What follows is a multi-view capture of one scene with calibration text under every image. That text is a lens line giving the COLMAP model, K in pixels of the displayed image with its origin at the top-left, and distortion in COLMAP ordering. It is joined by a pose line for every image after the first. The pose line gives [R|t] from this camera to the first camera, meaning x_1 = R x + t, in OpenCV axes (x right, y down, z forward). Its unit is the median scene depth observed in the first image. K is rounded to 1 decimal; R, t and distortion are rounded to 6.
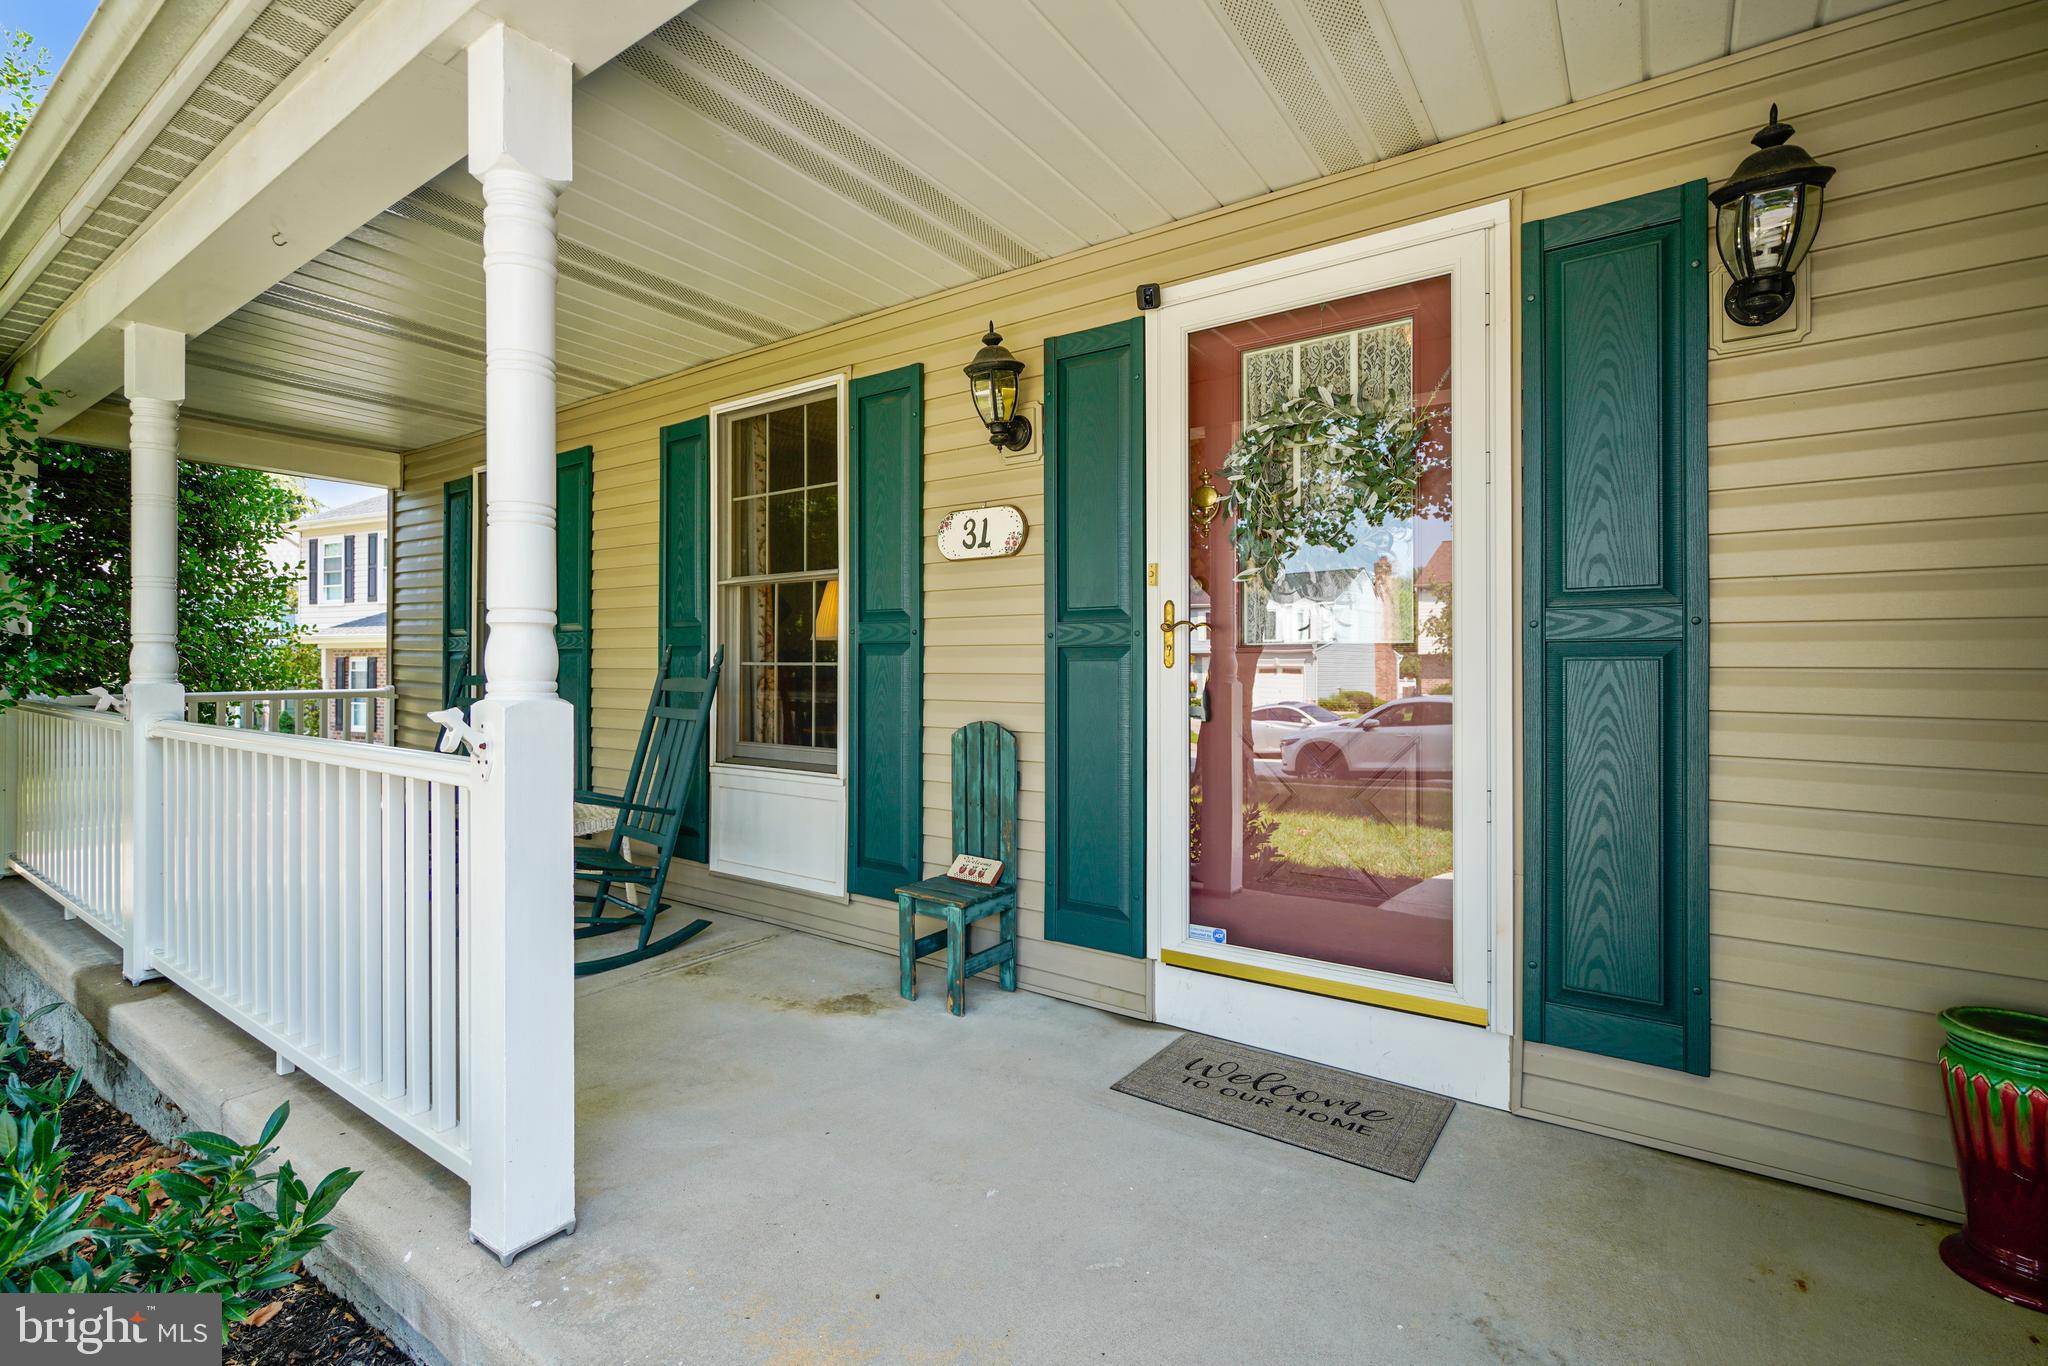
lens RADIAL K [[903.7, 0, 1075.2], [0, 903.7, 672.7], [0, 0, 1]] dist [-0.000076, -0.000017]
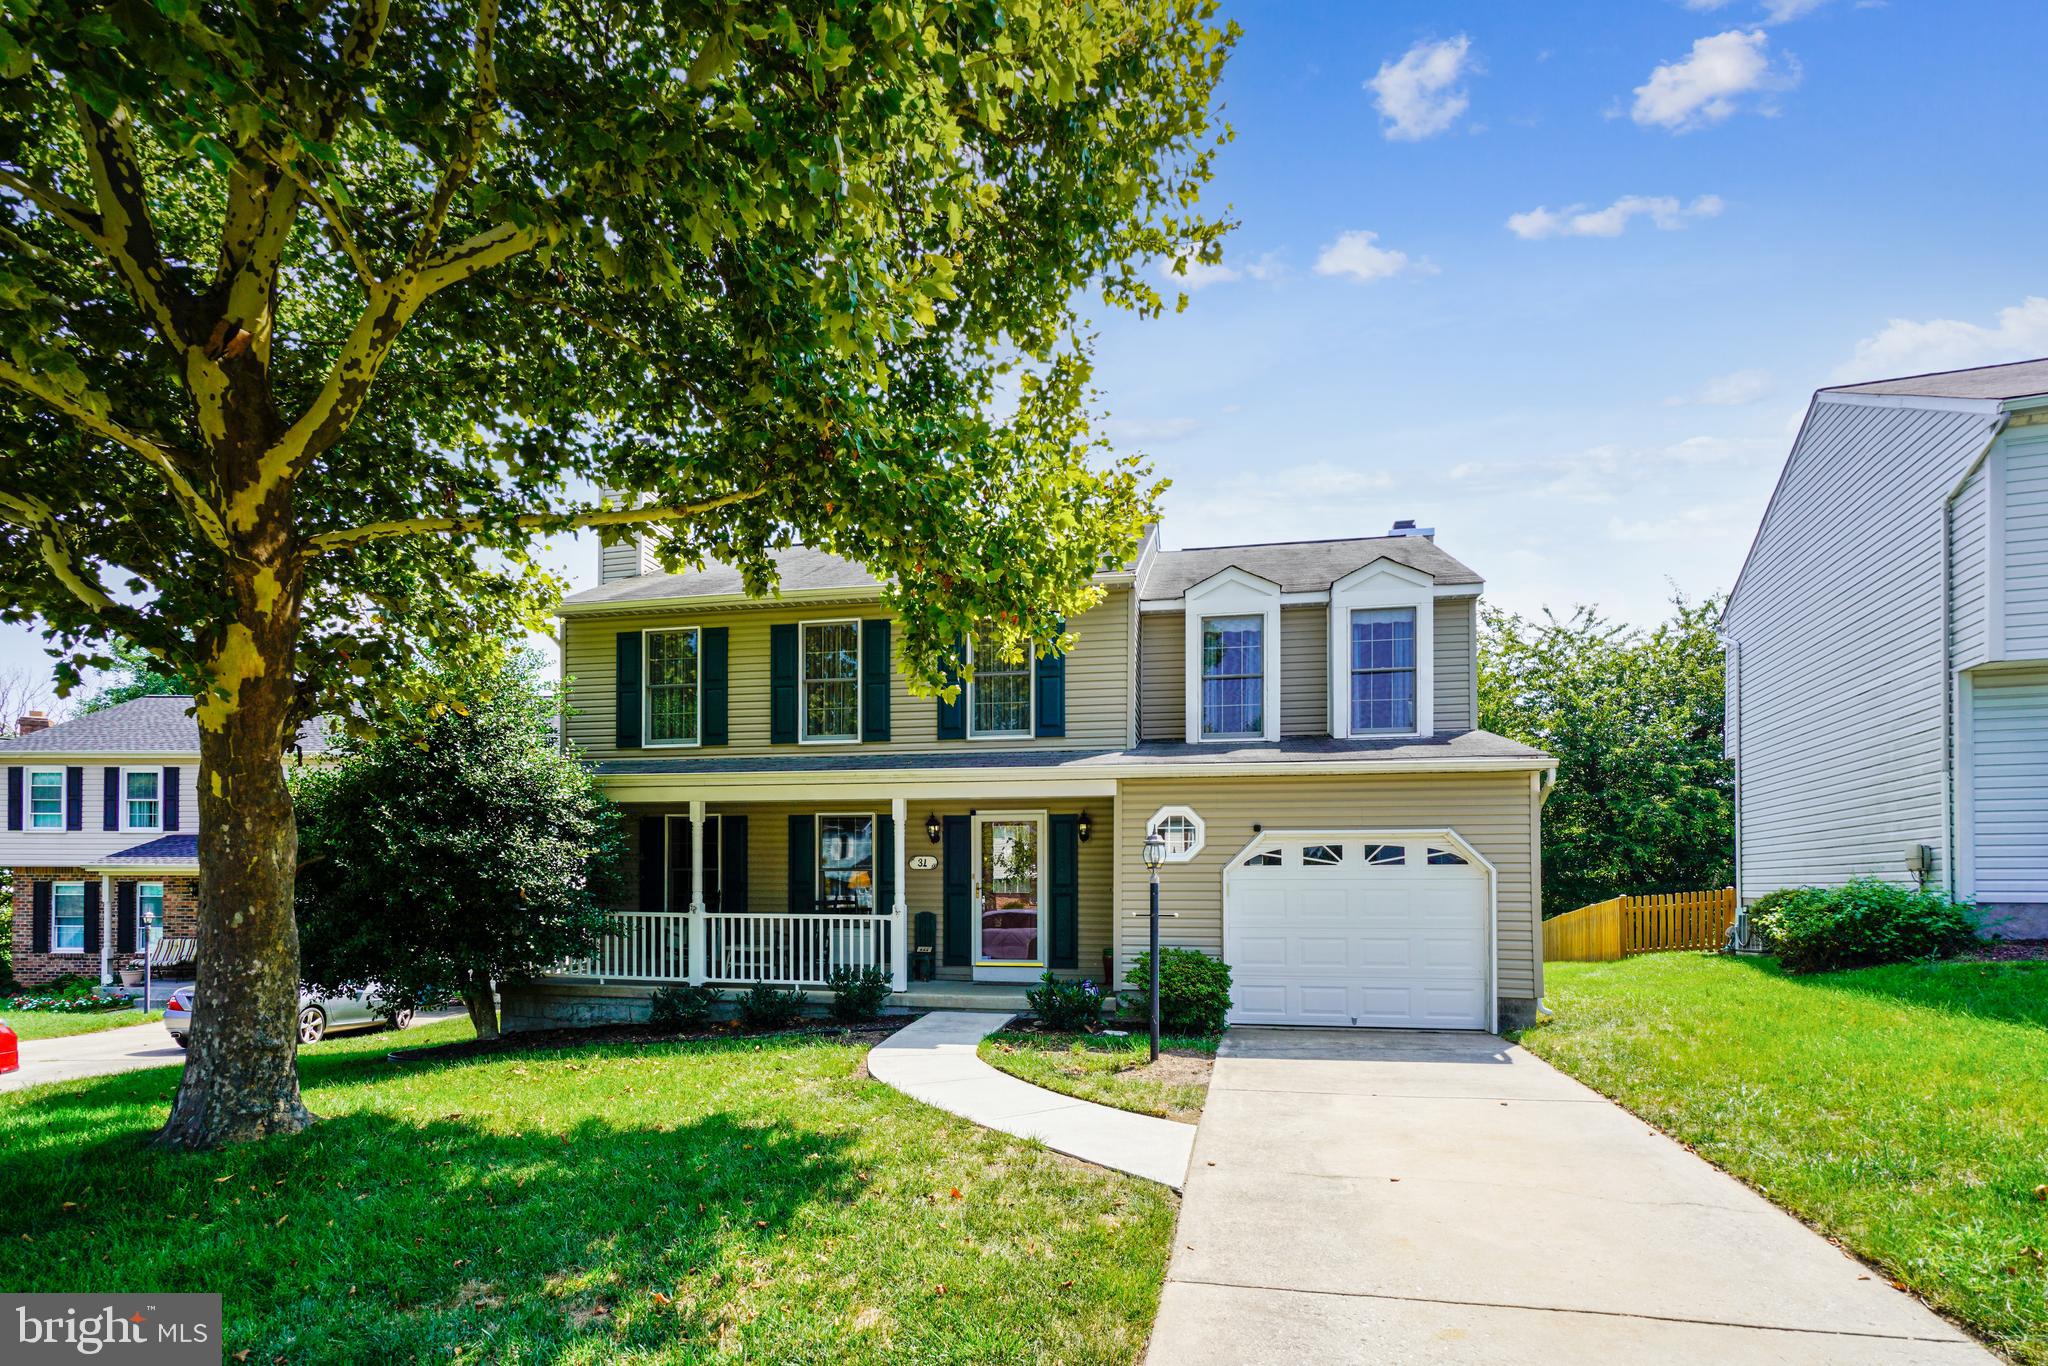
lens RADIAL K [[977.6, 0, 1016.0], [0, 977.6, 880.2], [0, 0, 1]] dist [0.001000, 0.000407]
pose [[0.924825, 0.000583, 0.380392, -1.376237], [0.002607, 0.999966, -0.007870, -0.048512], [-0.380383, 0.008270, 0.924792, -3.115328]]
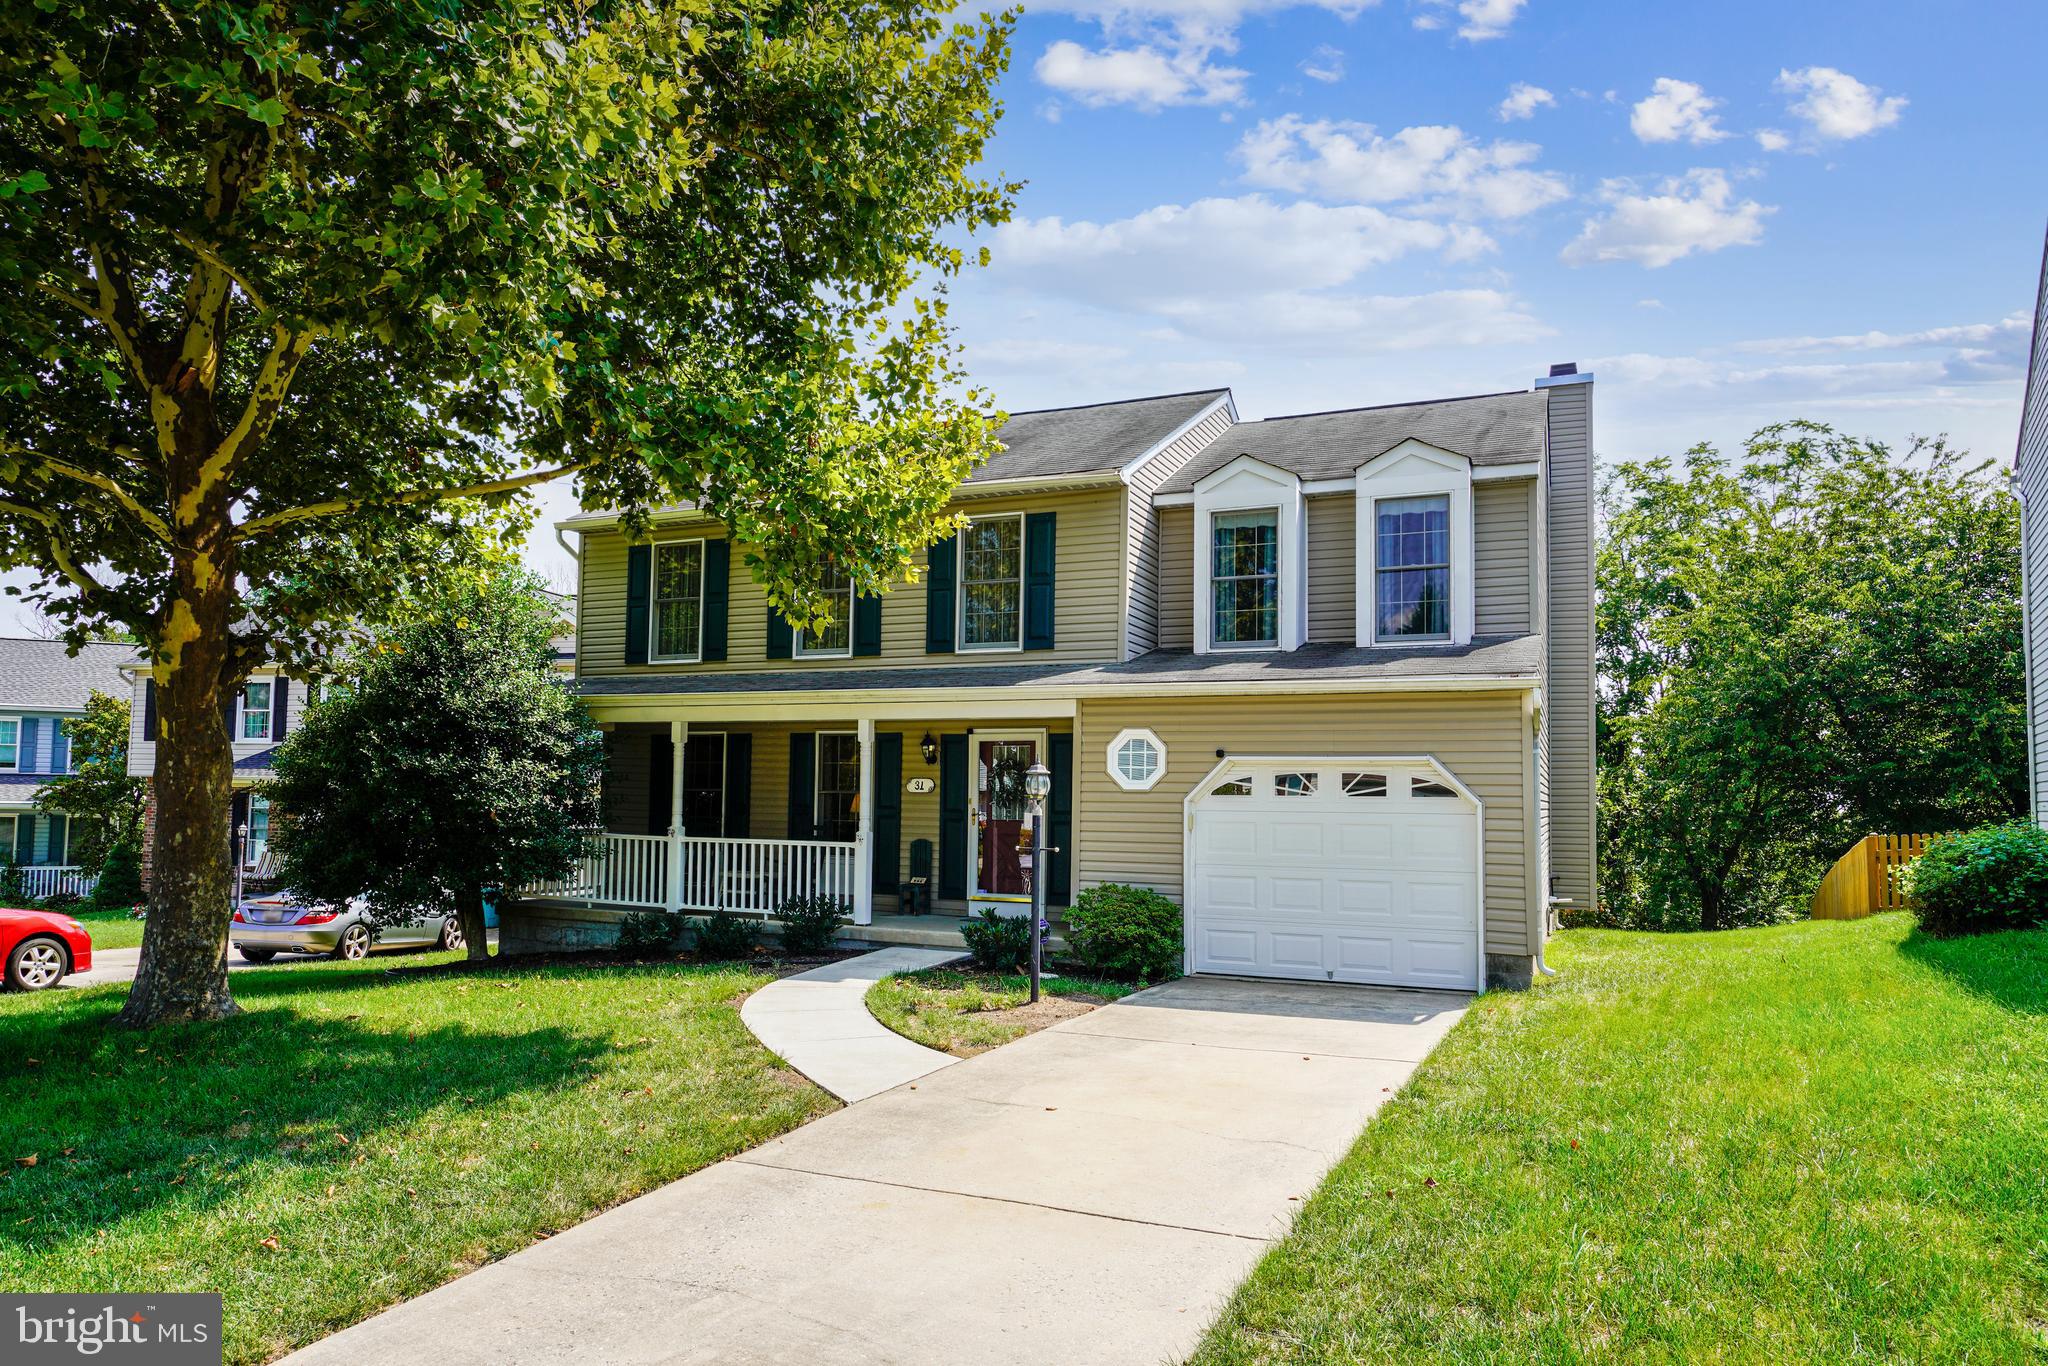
lens RADIAL K [[1273.8, 0, 1032.0], [0, 1273.8, 726.0], [0, 0, 1]] dist [0.004144, -0.001044]
pose [[0.985382, 0.019700, 0.169215, -0.543181], [-0.009702, 0.998169, -0.059707, -0.098264], [-0.170081, 0.057192, 0.983769, -4.138519]]
